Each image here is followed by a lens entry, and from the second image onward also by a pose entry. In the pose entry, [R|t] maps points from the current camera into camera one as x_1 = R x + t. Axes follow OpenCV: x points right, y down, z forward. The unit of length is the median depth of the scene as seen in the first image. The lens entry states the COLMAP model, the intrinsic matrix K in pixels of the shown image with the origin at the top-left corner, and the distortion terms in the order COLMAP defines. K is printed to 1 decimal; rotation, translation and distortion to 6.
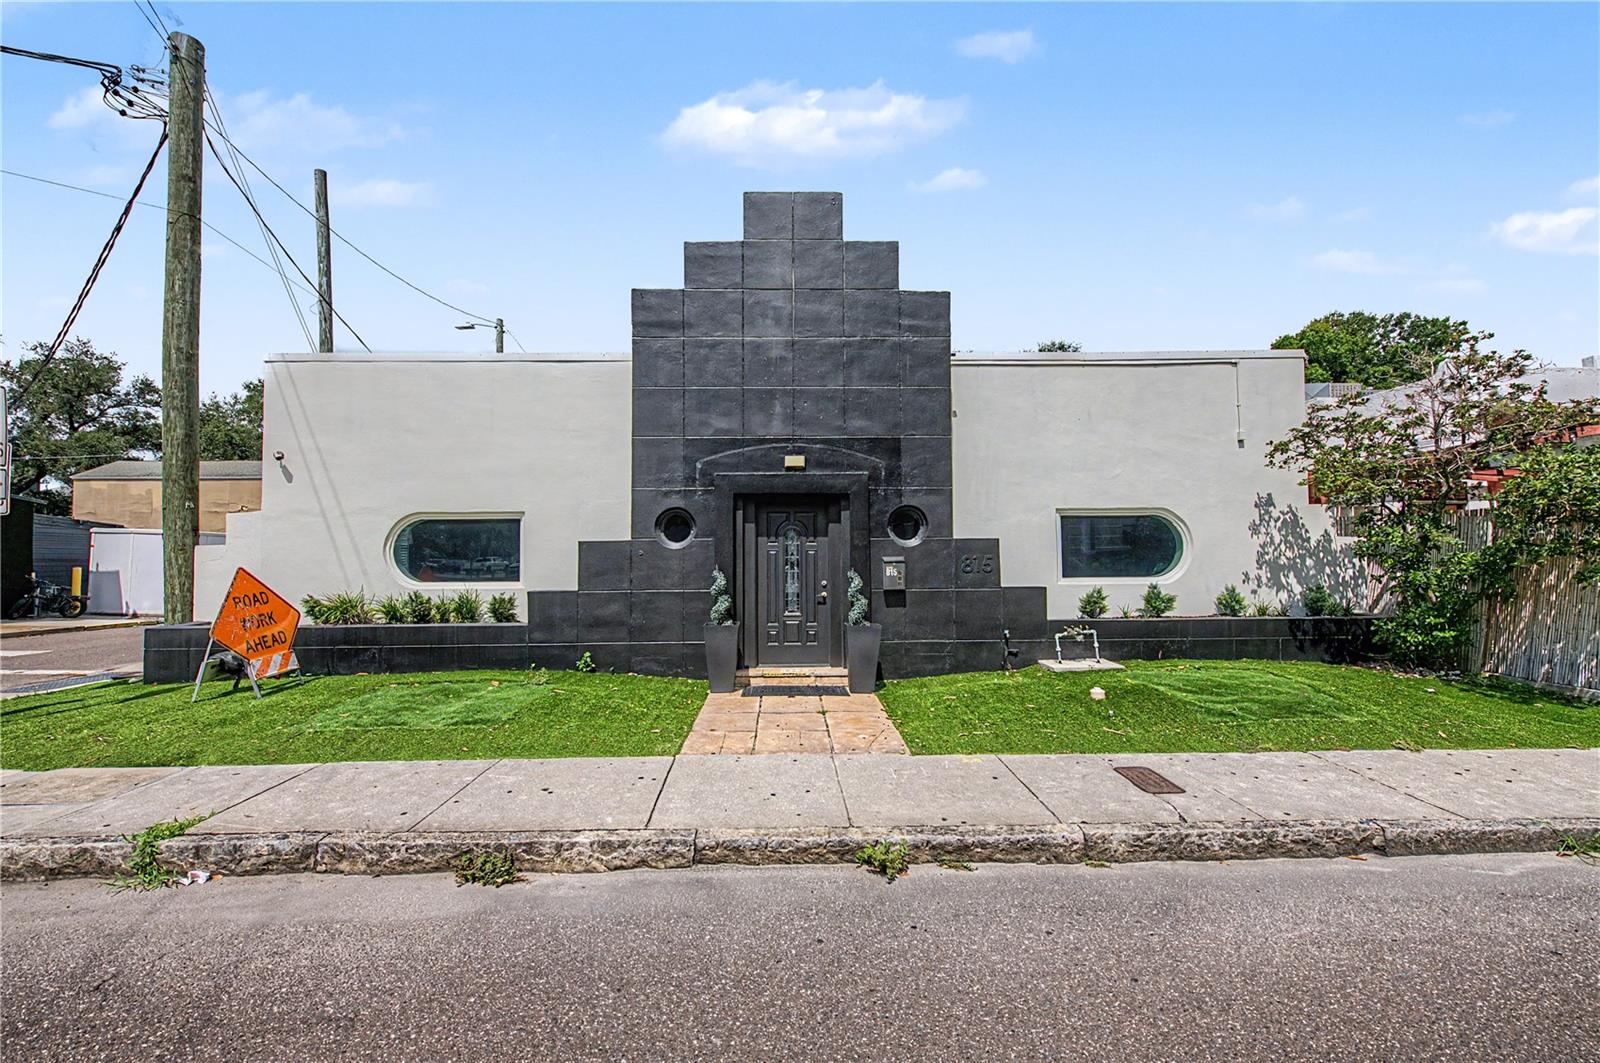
lens RADIAL K [[627.2, 0, 800.3], [0, 627.2, 544.4], [0, 0, 1]] dist [0.001299, -0.001748]
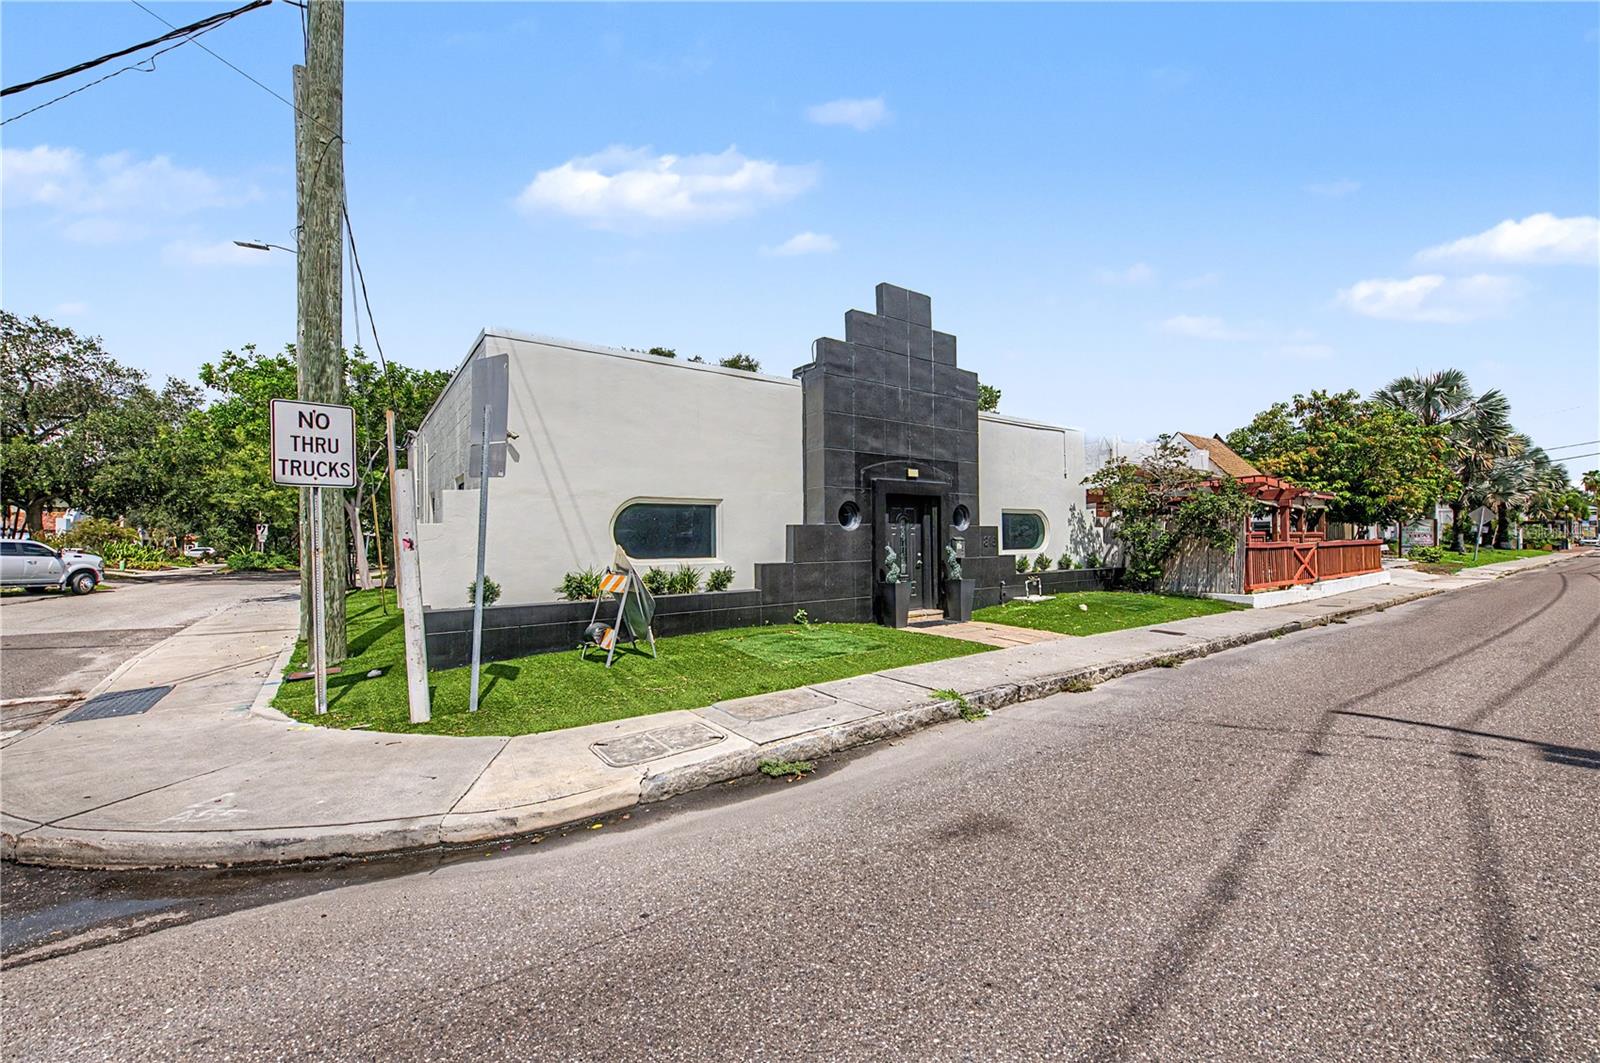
lens RADIAL K [[627.2, 0, 794.1], [0, 627.2, 530.6], [0, 0, 1]] dist [0.001299, -0.001748]
pose [[0.826707, 0.007064, 0.562588, -1.066065], [-0.010497, 0.999941, 0.002870, 0.003569], [-0.562534, -0.008278, 0.826733, -0.078257]]
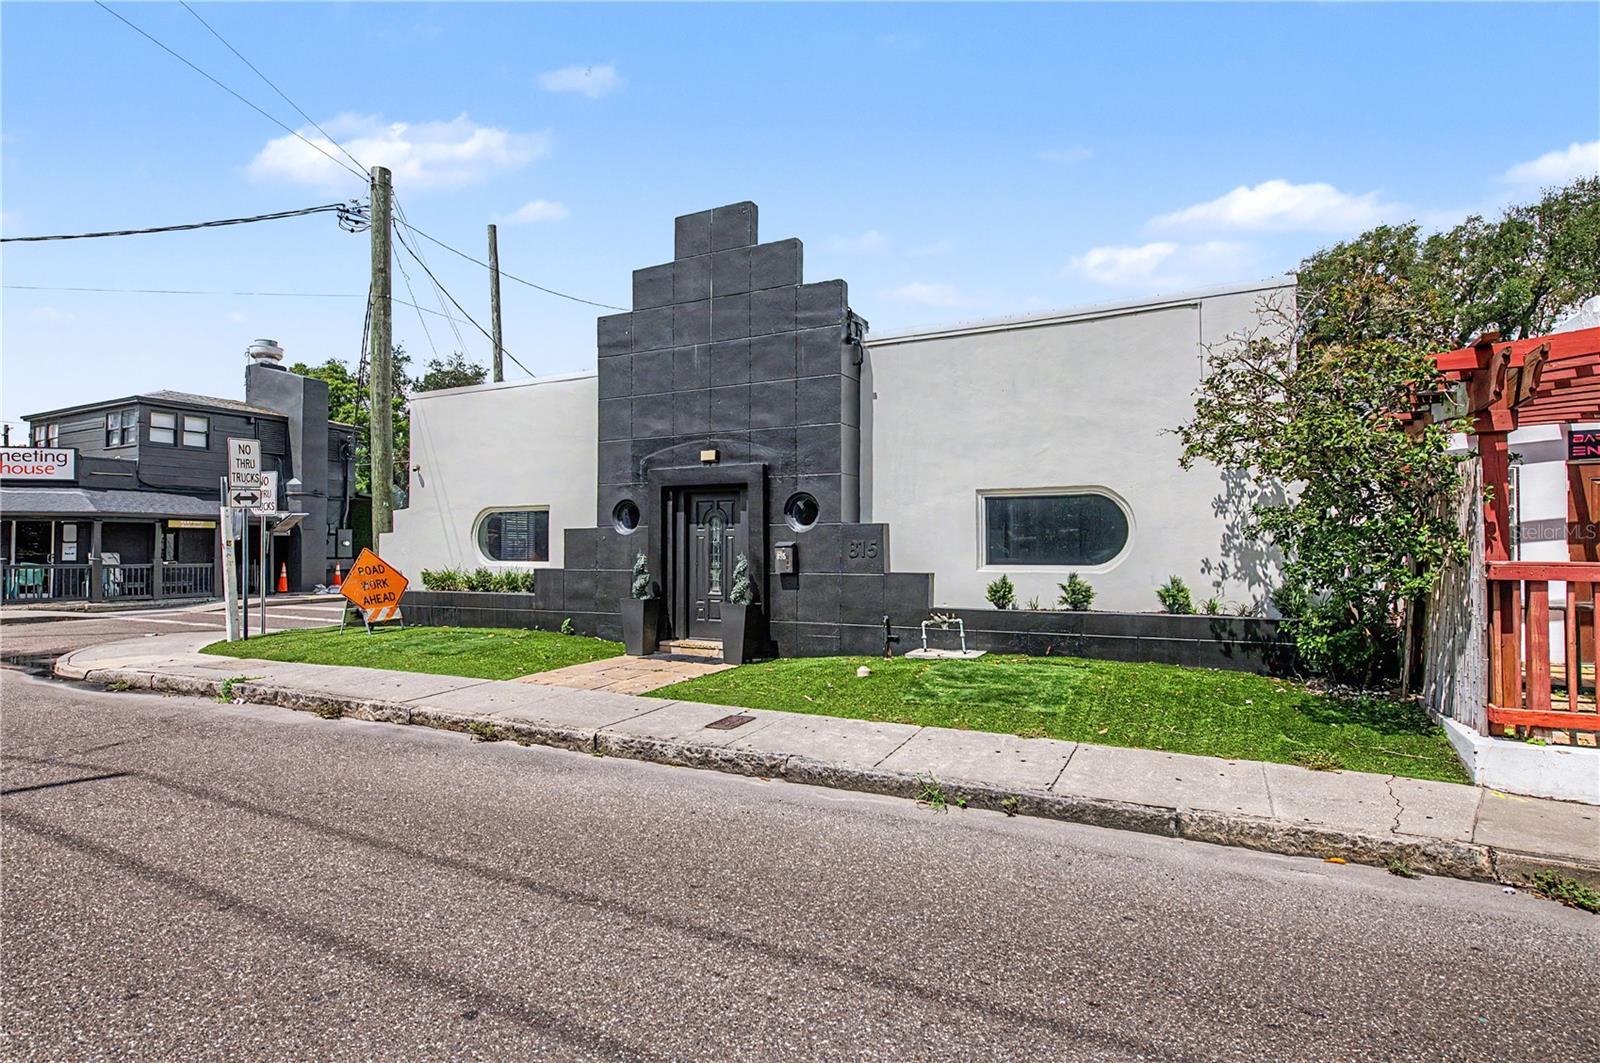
lens RADIAL K [[815.5, 0, 805.7], [0, 815.5, 538.5], [0, 0, 1]] dist [0.002194, 0.000998]
pose [[0.881389, -0.001160, -0.472390, 0.810667], [0.008963, 0.999858, 0.014268, -0.004592], [0.472307, -0.016809, 0.881274, -0.190343]]
